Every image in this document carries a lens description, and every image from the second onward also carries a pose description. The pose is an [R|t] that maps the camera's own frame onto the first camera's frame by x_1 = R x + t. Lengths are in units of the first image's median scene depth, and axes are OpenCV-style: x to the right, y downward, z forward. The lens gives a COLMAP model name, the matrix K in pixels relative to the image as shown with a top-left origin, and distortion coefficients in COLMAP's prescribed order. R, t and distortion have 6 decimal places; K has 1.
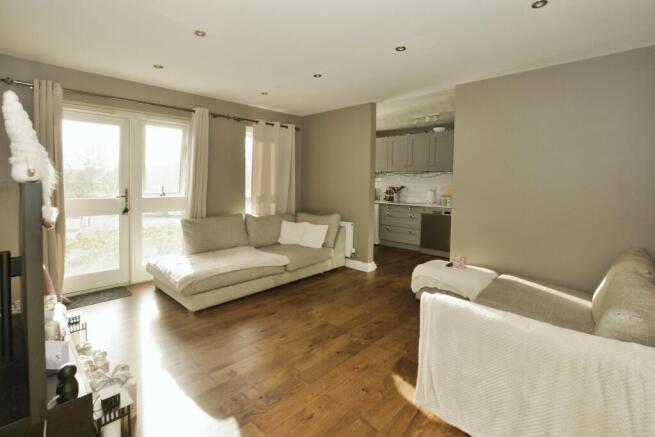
lens RADIAL K [[299.8, 0, 301.4], [0, 299.8, 199.8], [0, 0, 1]] dist [-0.030611, 0.002543]
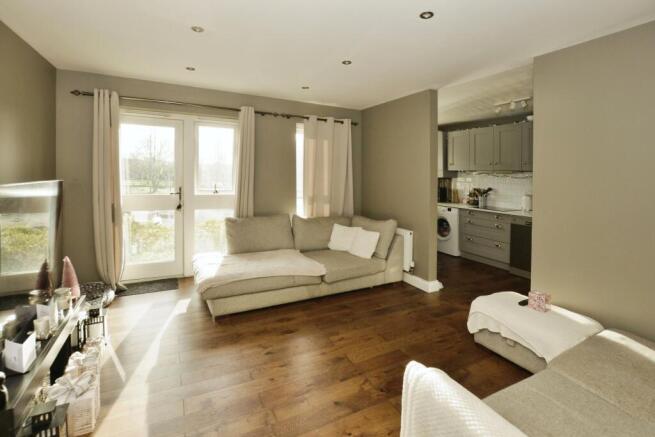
lens RADIAL K [[299.8, 0, 310.1], [0, 299.8, 181.7], [0, 0, 1]] dist [-0.030611, 0.002543]
pose [[0.956734, 0.016471, -0.290497, 0.153088], [-0.029553, 0.998734, -0.040704, -0.022865], [0.289459, 0.047527, 0.956010, 0.112797]]
